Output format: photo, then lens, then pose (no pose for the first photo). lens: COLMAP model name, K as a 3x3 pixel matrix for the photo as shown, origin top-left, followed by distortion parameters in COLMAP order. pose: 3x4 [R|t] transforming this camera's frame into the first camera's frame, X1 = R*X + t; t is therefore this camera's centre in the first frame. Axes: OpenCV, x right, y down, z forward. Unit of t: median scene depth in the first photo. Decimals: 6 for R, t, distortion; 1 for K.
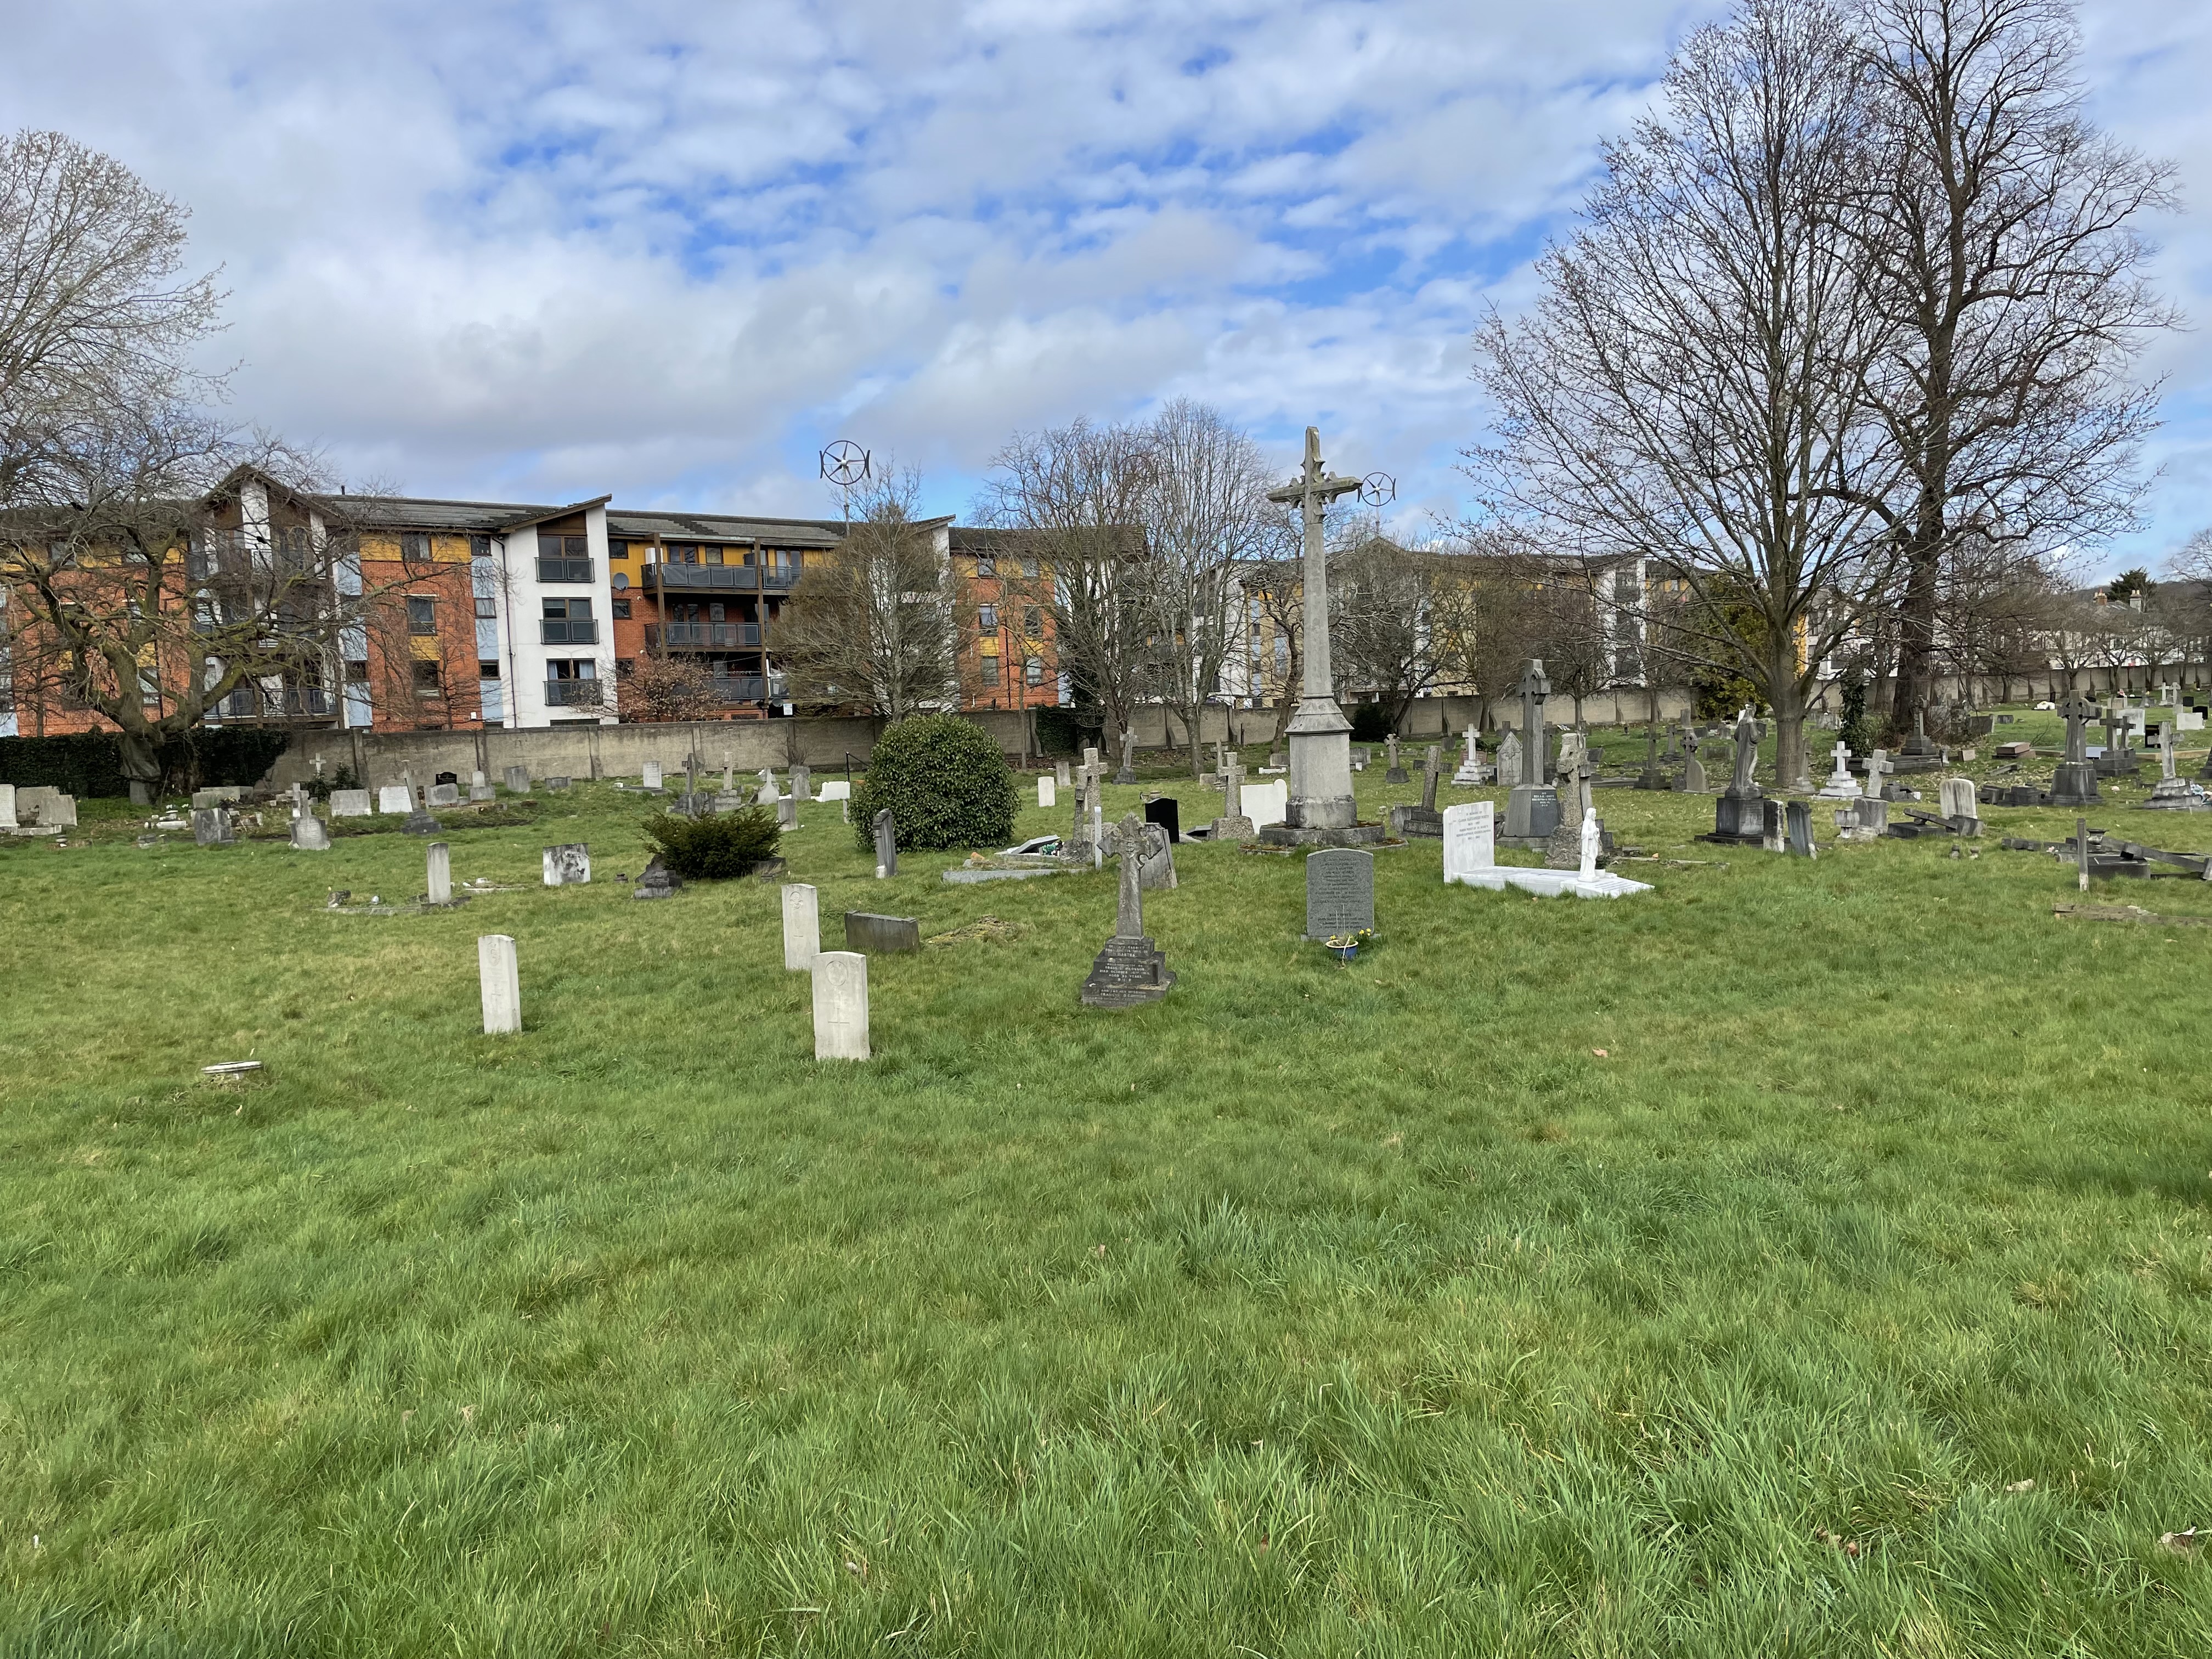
lens RADIAL K [[1661.1, 0, 1111.8], [0, 1661.1, 835.2], [0, 0, 1]] dist [0.097938, -0.124229]
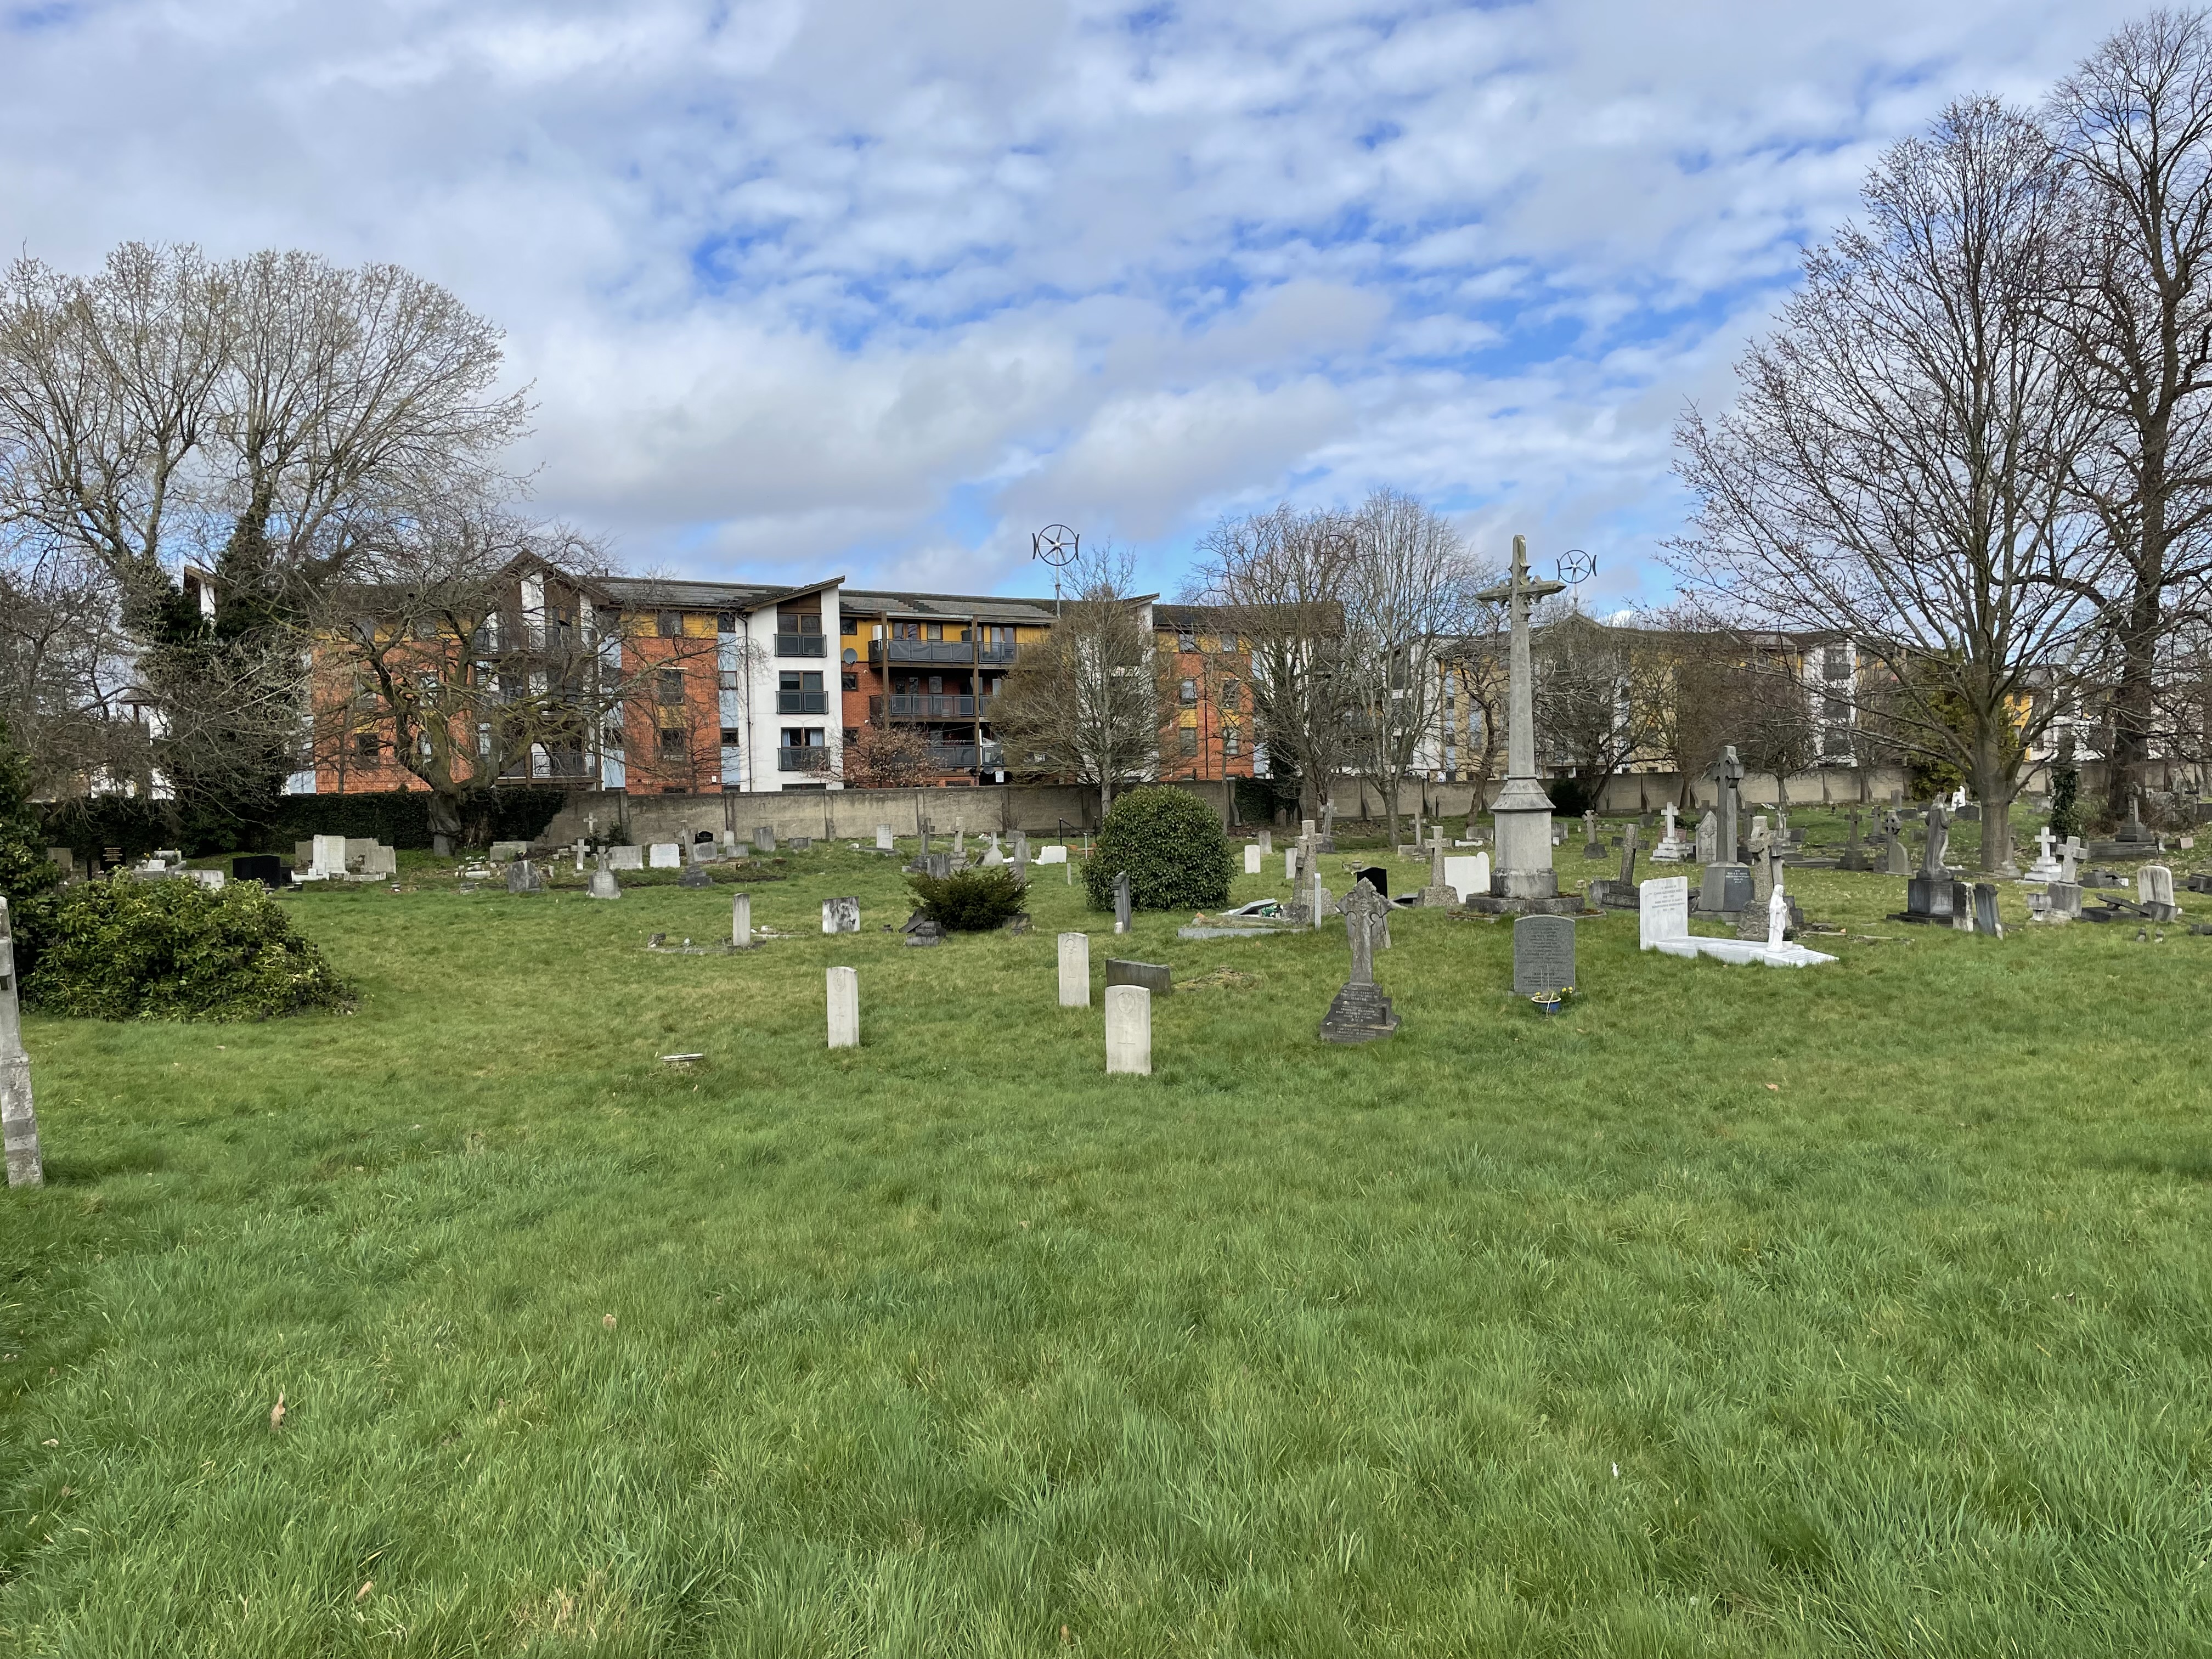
lens RADIAL K [[1661.1, 0, 1114.1], [0, 1661.1, 814.8], [0, 0, 1]] dist [0.097938, -0.124229]
pose [[0.993845, 0.017120, -0.109451, -0.012119], [-0.022873, 0.998410, -0.051523, 0.002173], [0.108395, 0.053709, 0.992656, -0.065066]]
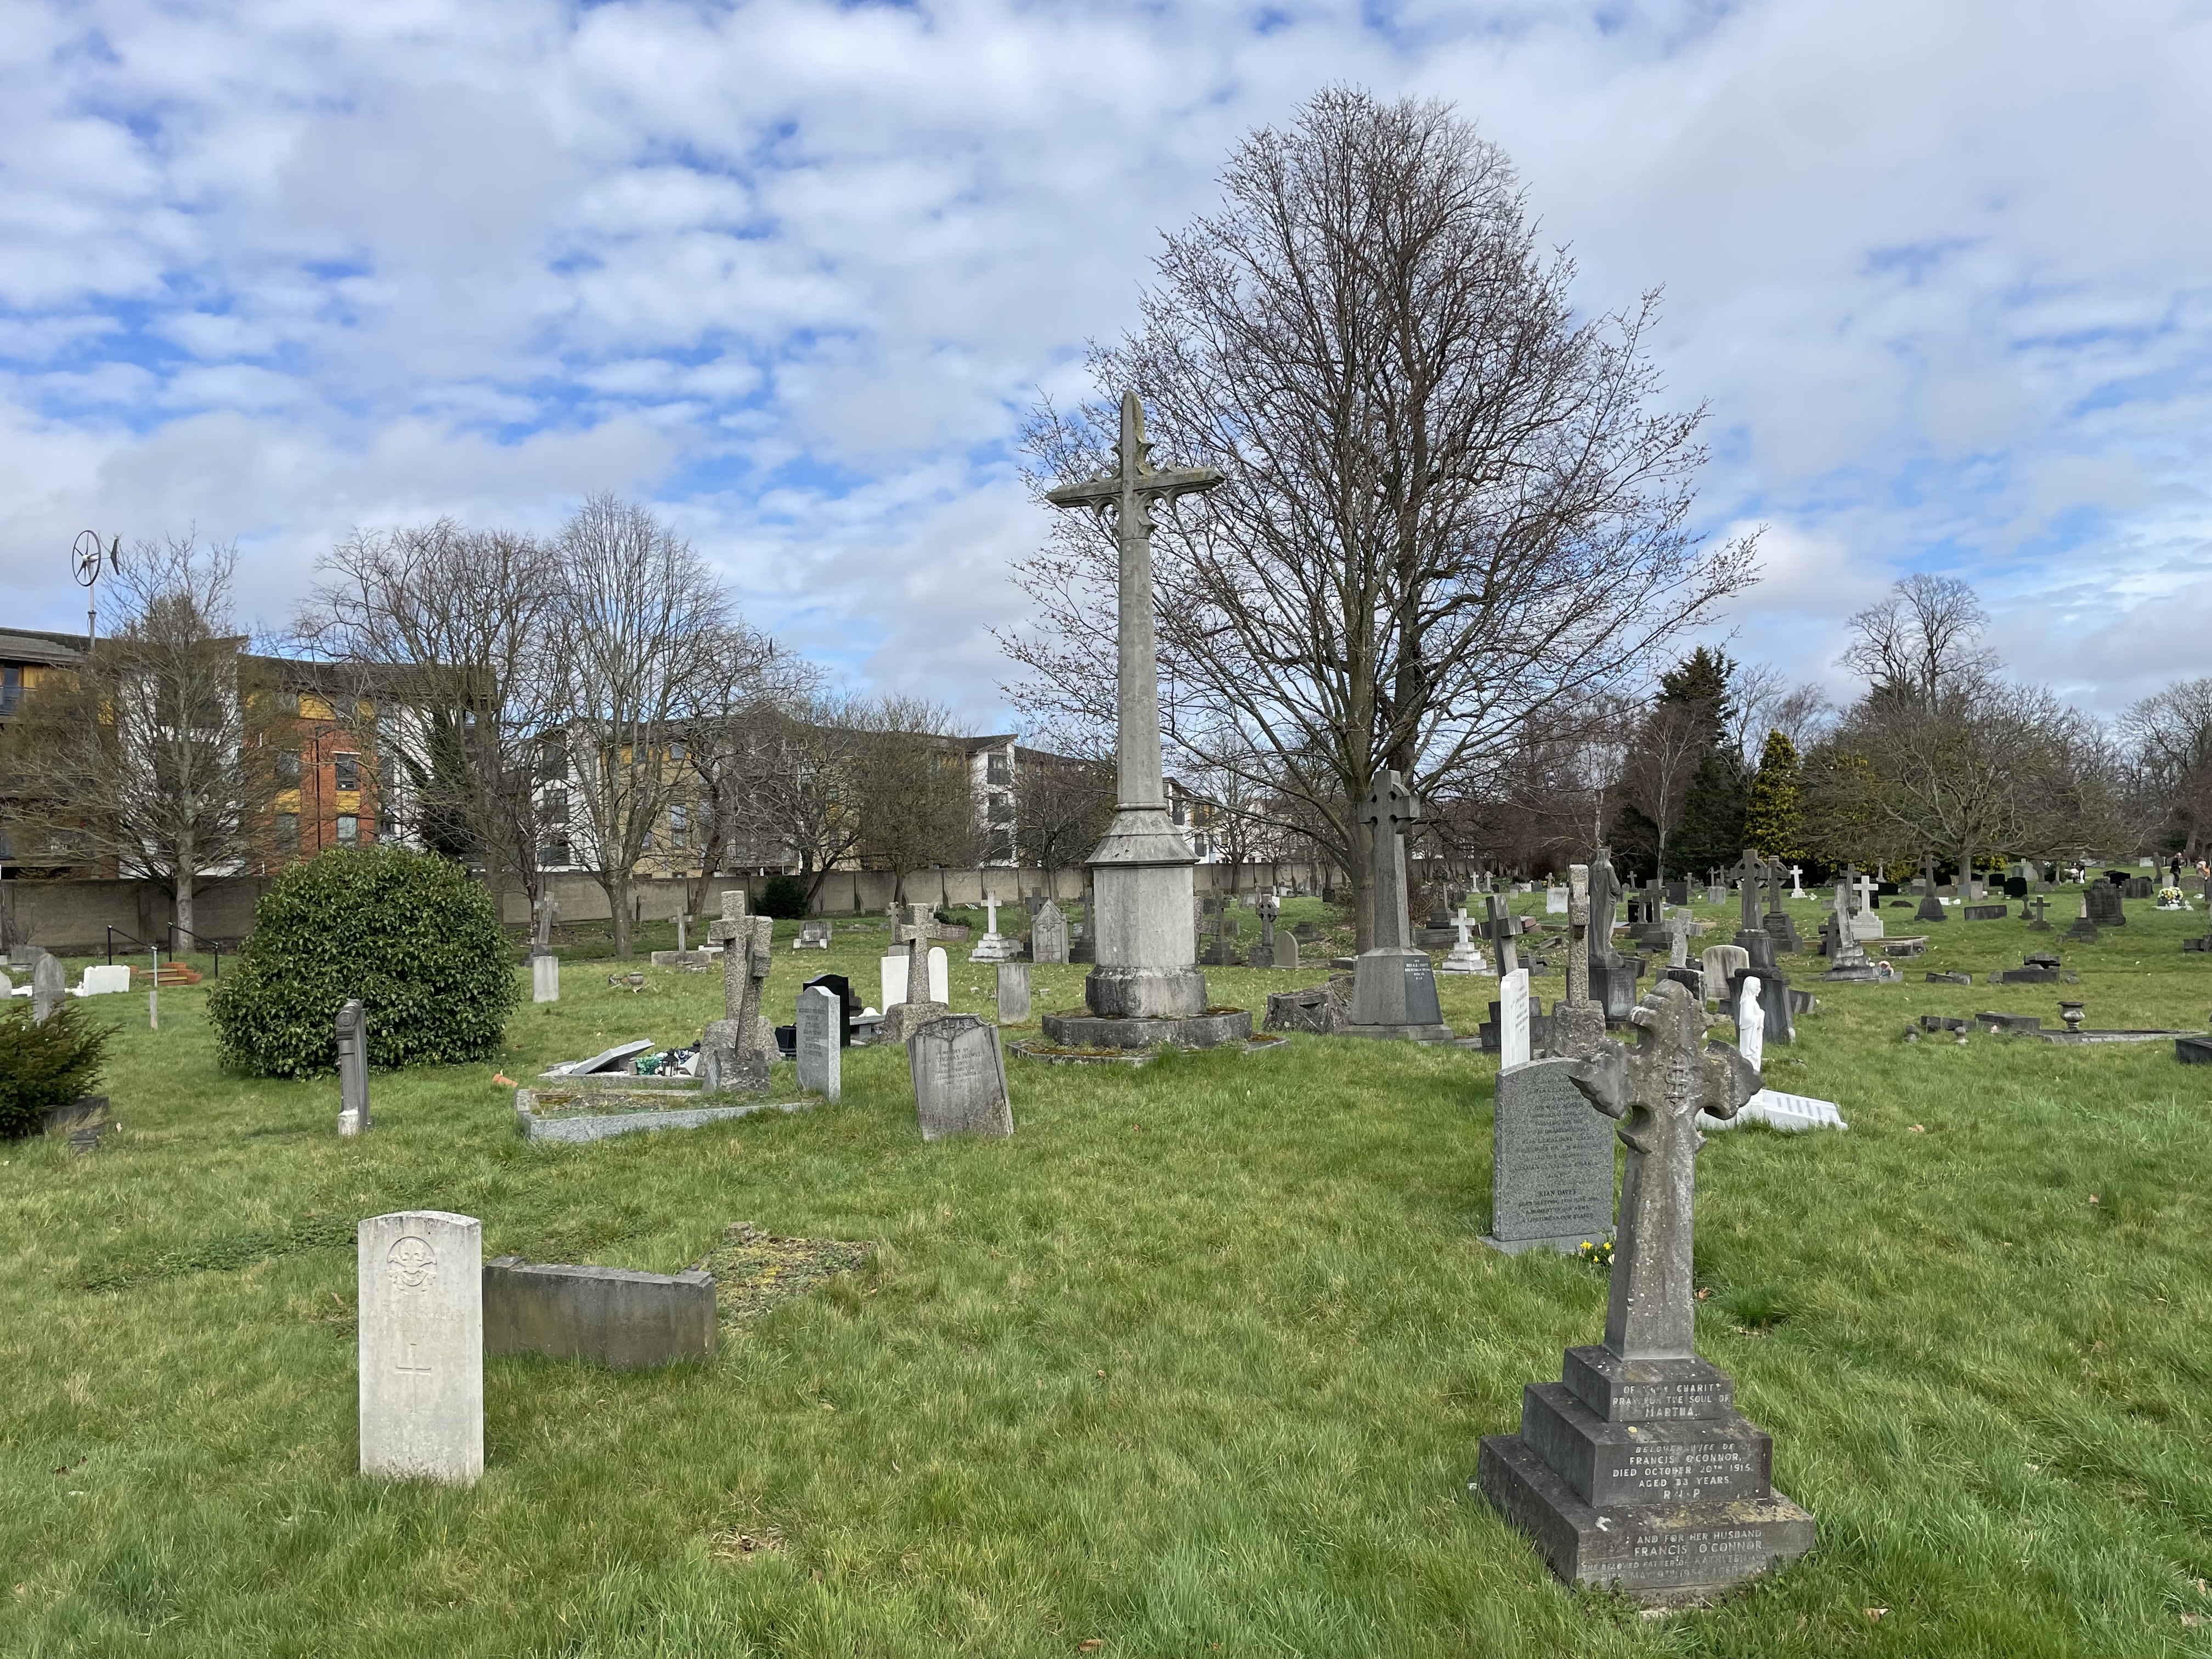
lens RADIAL K [[1661.1, 0, 1113.4], [0, 1661.1, 839.7], [0, 0, 1]] dist [0.097938, -0.124229]
pose [[0.916789, 0.022721, 0.398726, -0.075916], [0.021045, 0.994245, -0.105045, -0.002870], [-0.398818, 0.104696, 0.911034, 0.238224]]
